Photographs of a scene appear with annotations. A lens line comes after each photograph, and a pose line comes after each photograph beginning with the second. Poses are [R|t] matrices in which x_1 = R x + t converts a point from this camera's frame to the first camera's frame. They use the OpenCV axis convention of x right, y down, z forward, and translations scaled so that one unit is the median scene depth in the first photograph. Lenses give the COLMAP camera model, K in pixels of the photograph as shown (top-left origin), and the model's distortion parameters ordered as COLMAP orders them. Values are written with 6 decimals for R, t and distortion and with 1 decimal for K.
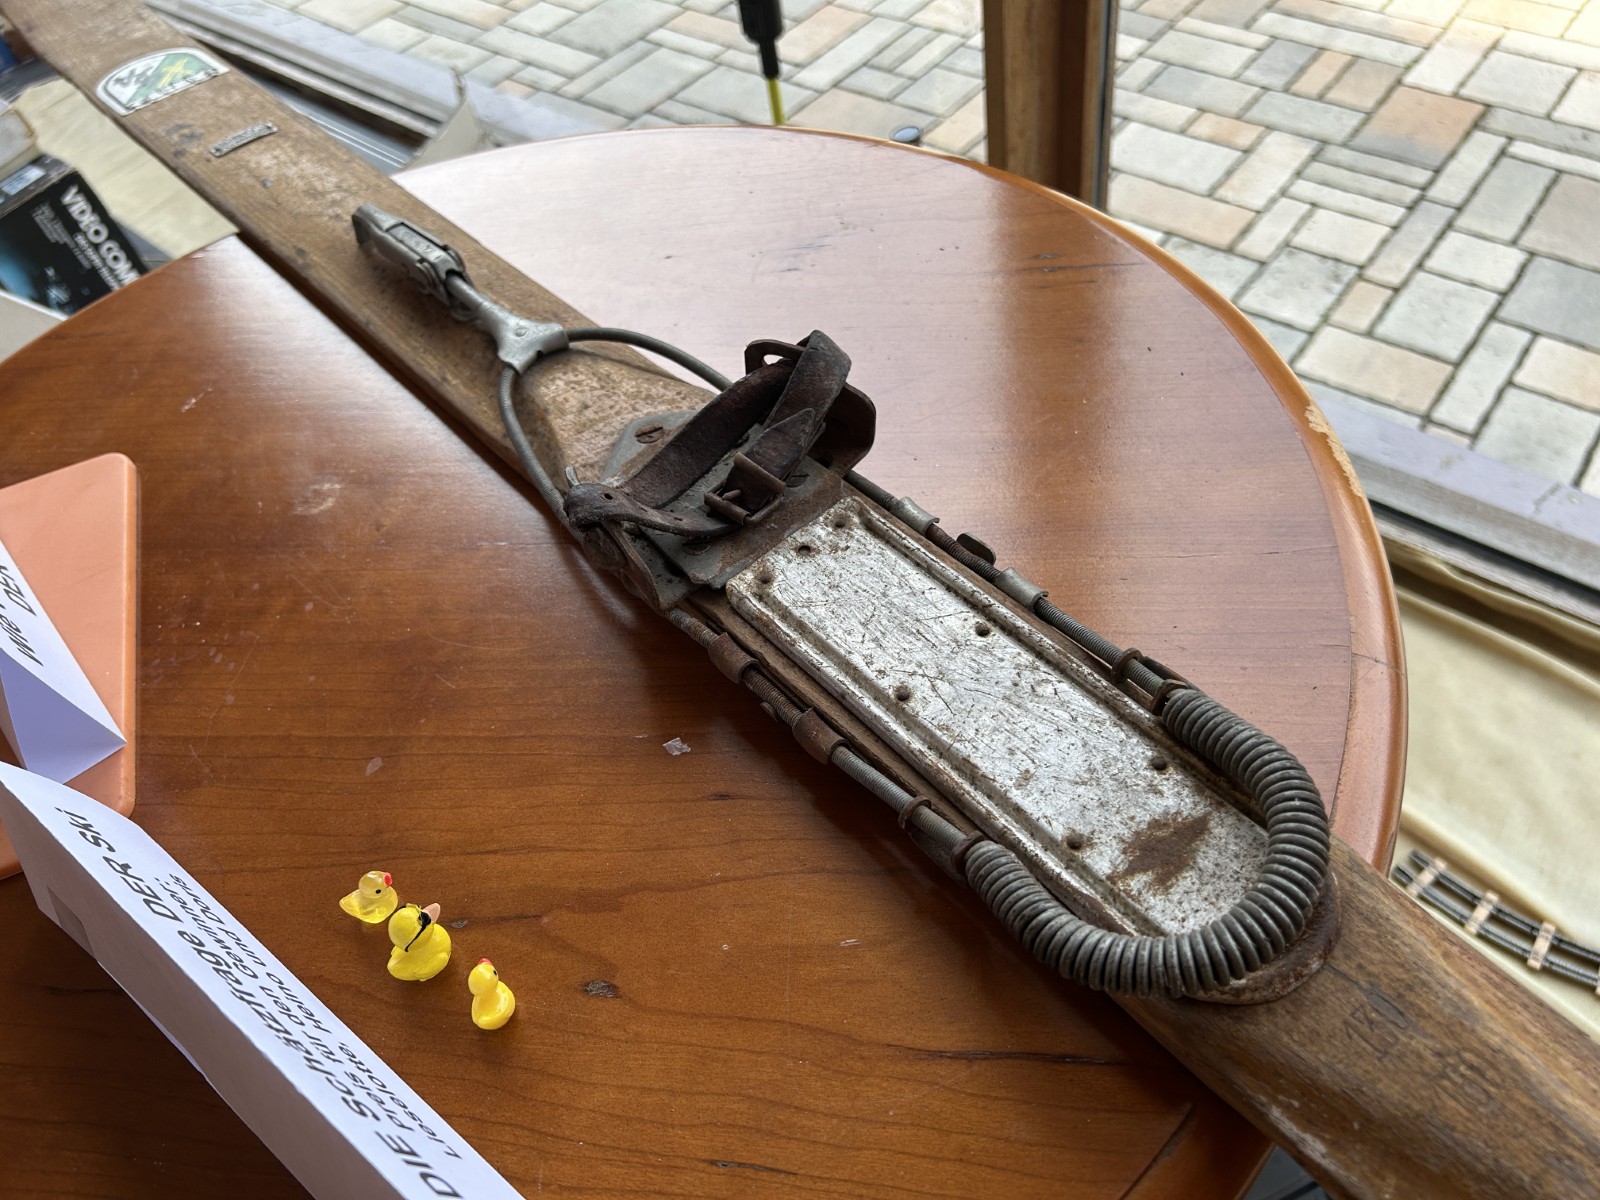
lens RADIAL K [[1222.7, 0, 799.3], [0, 1222.7, 605.3], [0, 0, 1]] dist [0.049915, -0.065311]
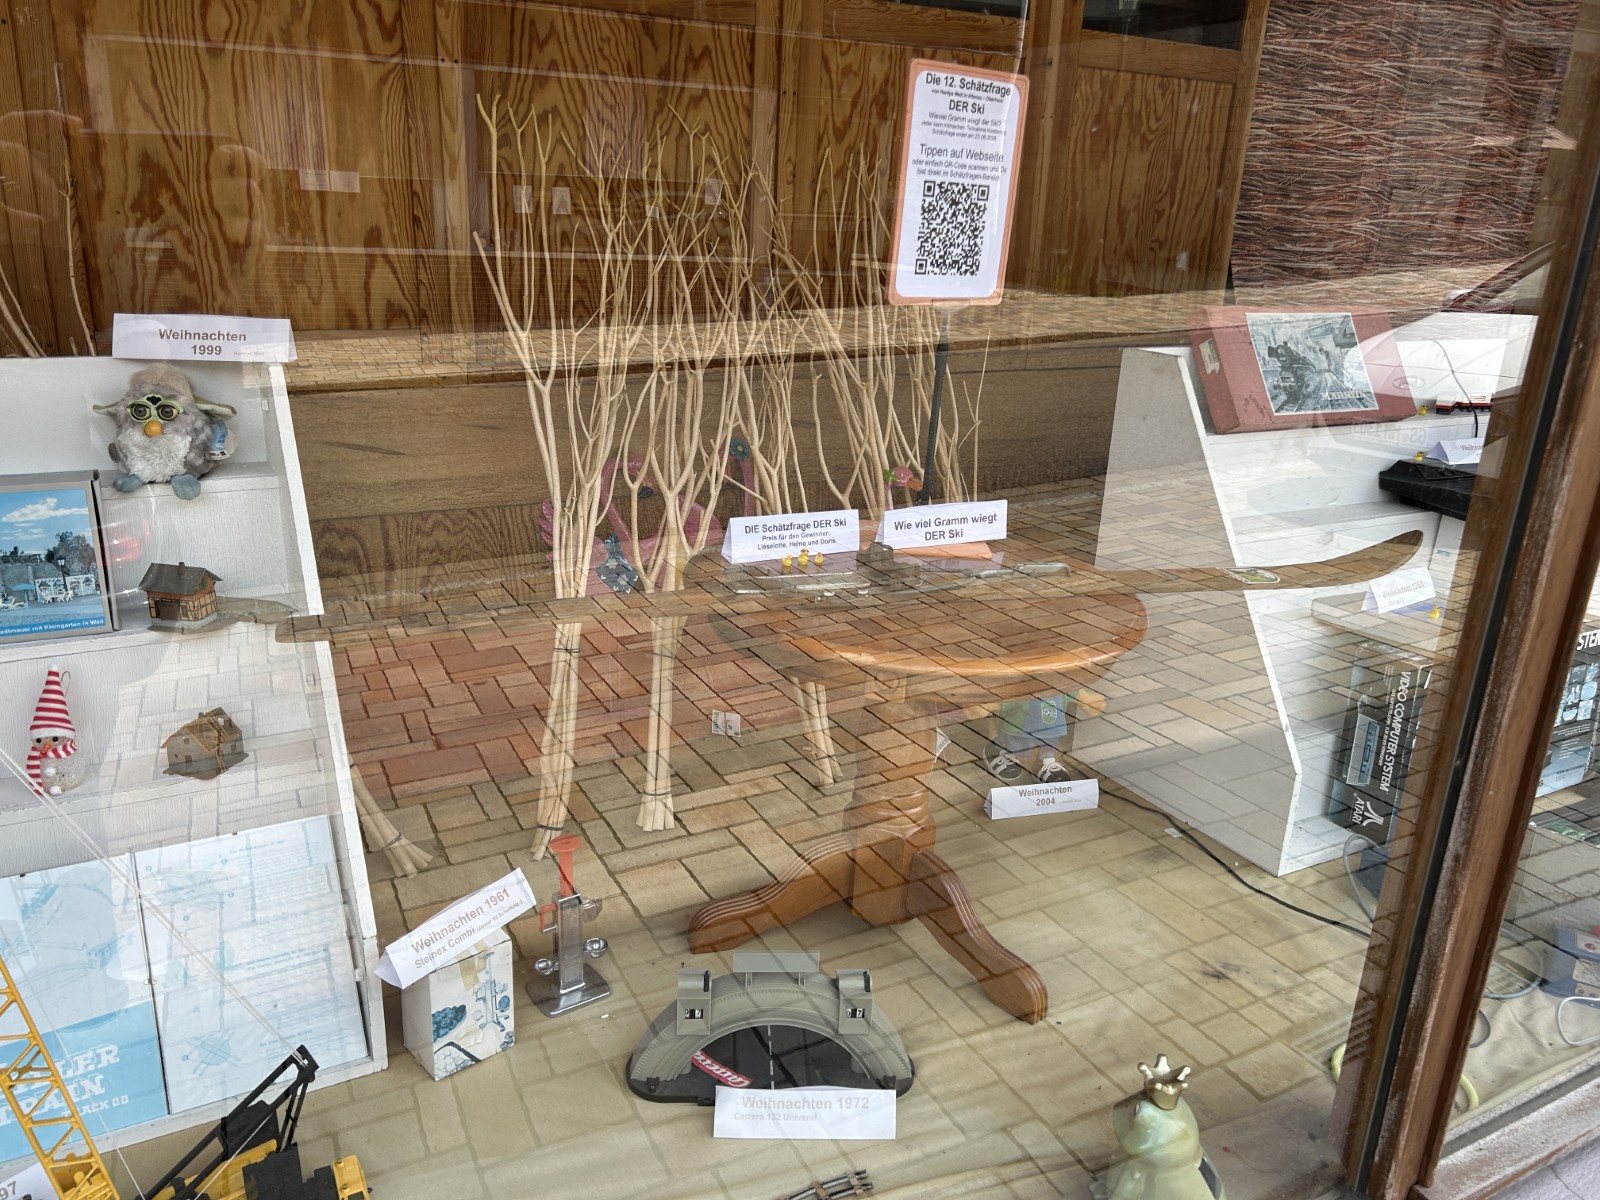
lens RADIAL K [[1202.6, 0, 790.9], [0, 1202.6, 609.5], [0, 0, 1]] dist [0.058429, -0.065248]
pose [[-0.355480, 0.417635, -0.836191, 1.763245], [-0.720614, 0.447302, 0.529751, -0.992046], [0.595273, 0.790887, 0.141947, 0.193918]]
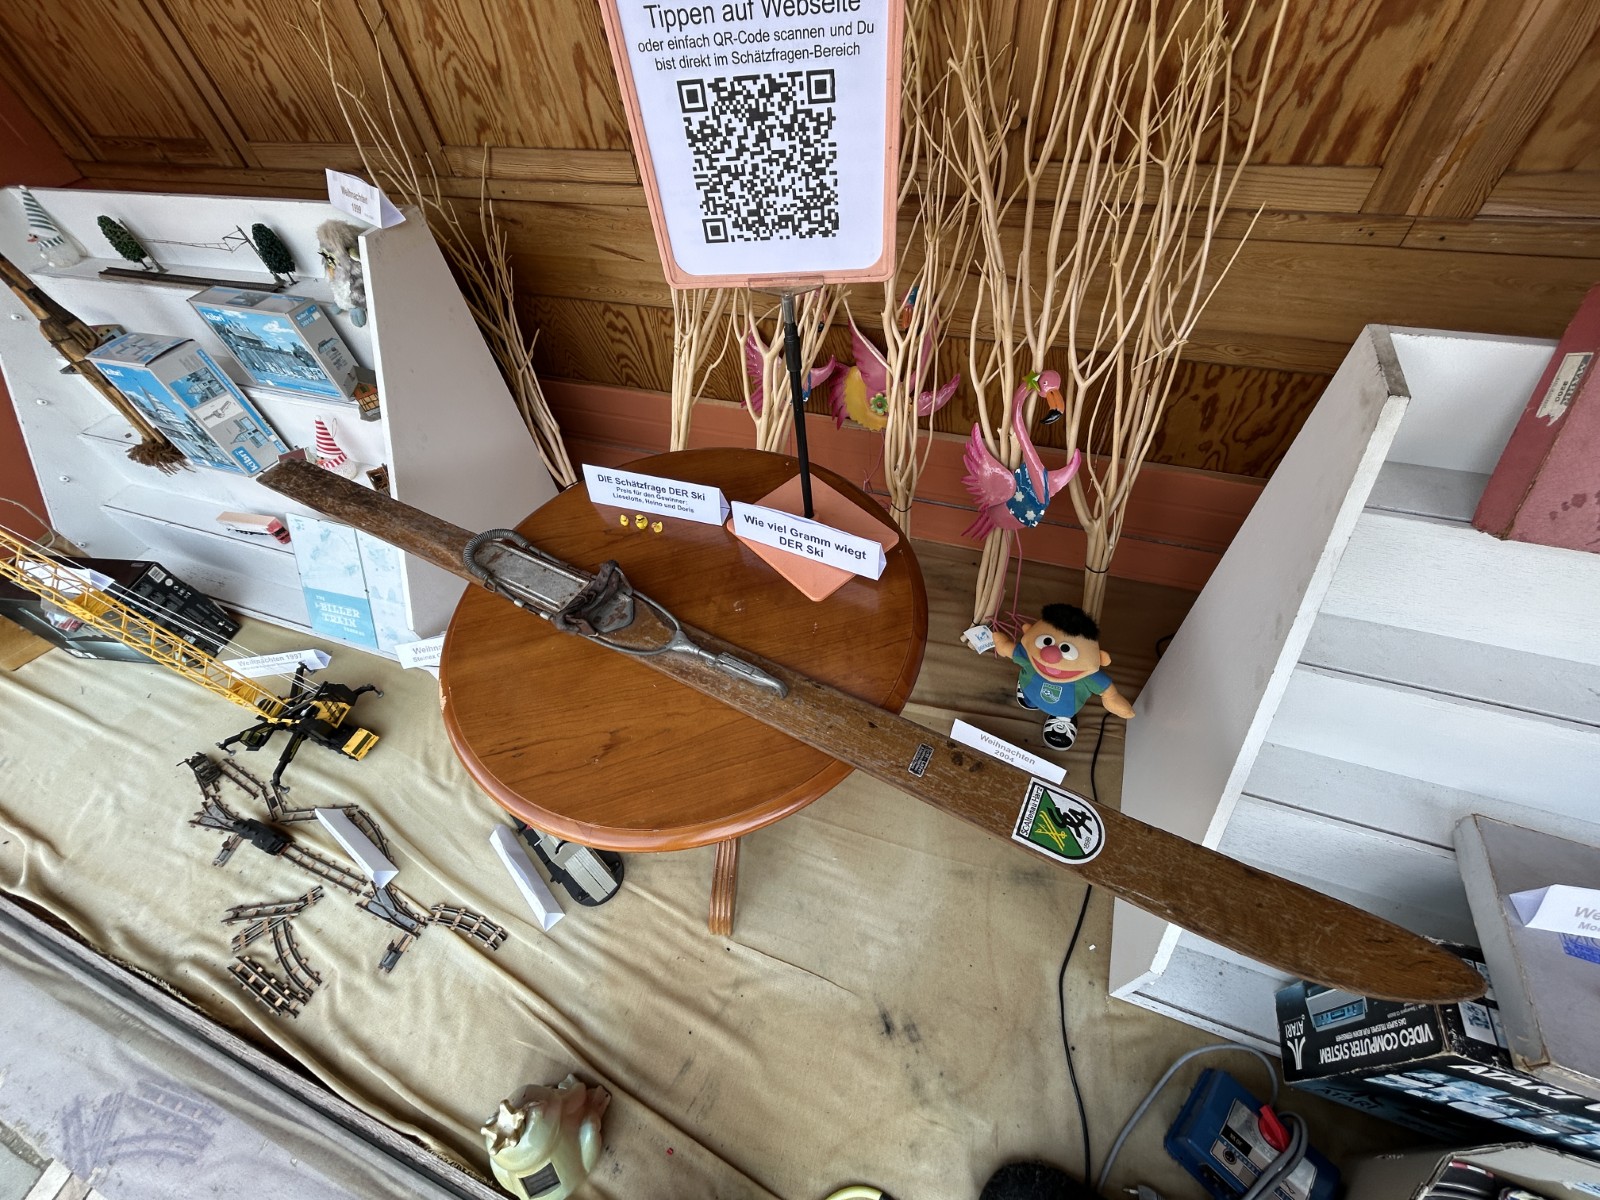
lens RADIAL K [[643.2, 0, 799.6], [0, 643.2, 597.9], [0, 0, 1]] dist [0.000944, -0.000461]
pose [[-0.910687, 0.410256, -0.048362, -0.291797], [-0.134246, -0.183197, 0.973867, -1.126125], [0.390675, 0.893381, 0.221910, 0.420206]]
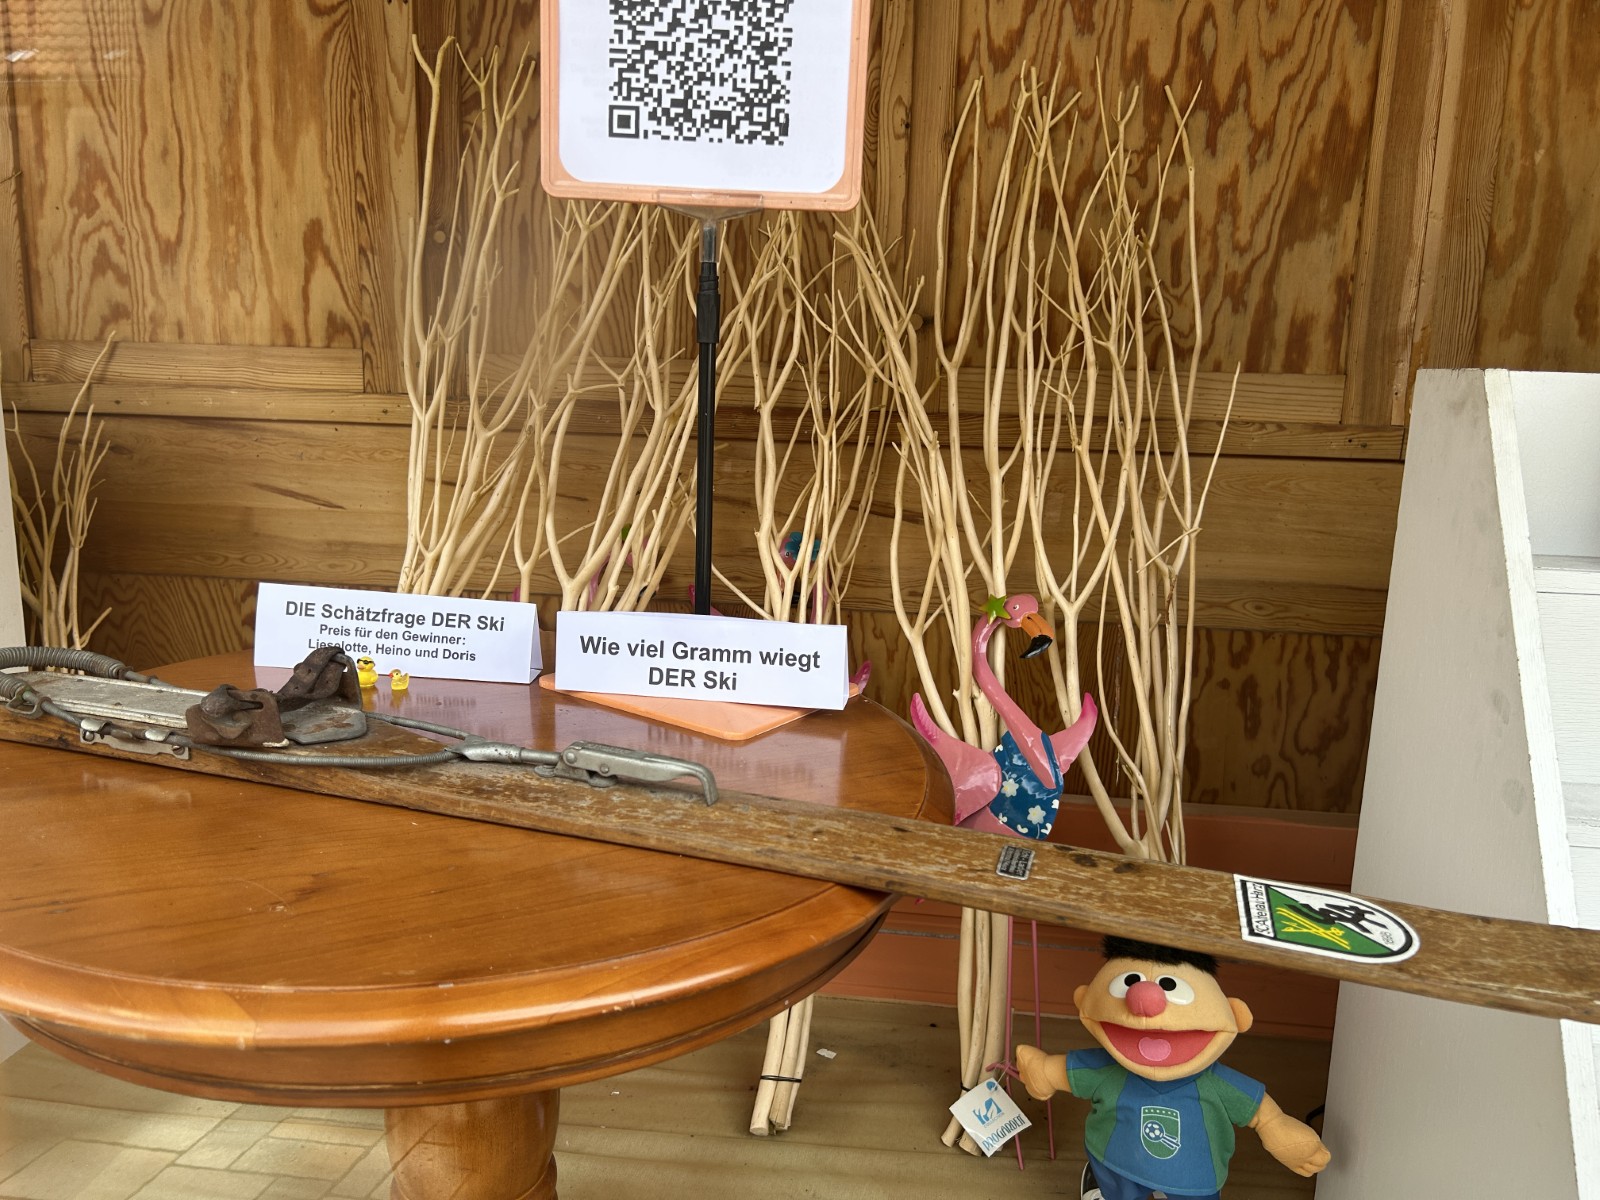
lens RADIAL K [[1203.4, 0, 794.5], [0, 1203.4, 606.2], [0, 0, 1]] dist [0.050642, -0.058539]
pose [[-0.830456, 0.224463, -0.509862, 0.099851], [-0.368870, 0.464294, 0.805212, -1.003540], [0.417466, 0.856766, -0.302778, 0.916114]]
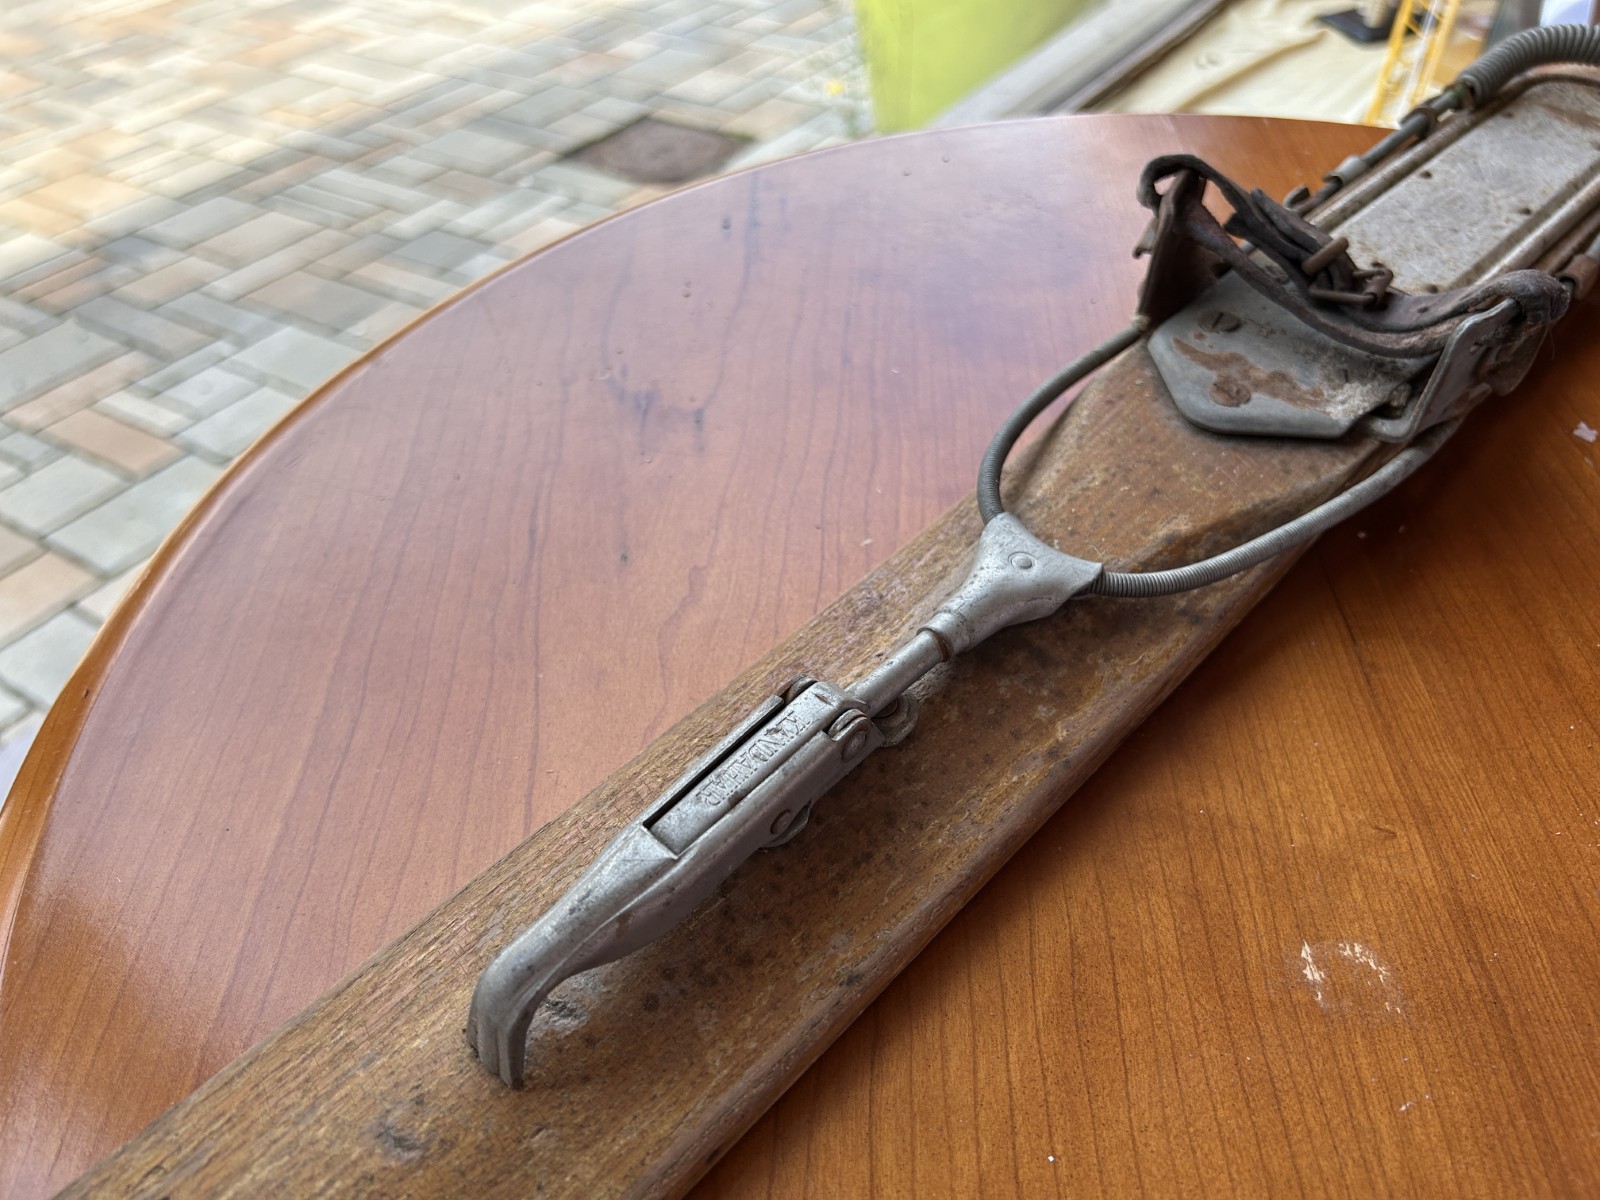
lens RADIAL K [[1238.7, 0, 797.4], [0, 1238.7, 602.4], [0, 0, 1]] dist [0.030943, -0.063618]
pose [[-0.096913, -0.599881, 0.794199, -0.421590], [0.770893, 0.459486, 0.441131, -0.337806], [-0.629549, 0.654993, 0.417914, 0.530334]]
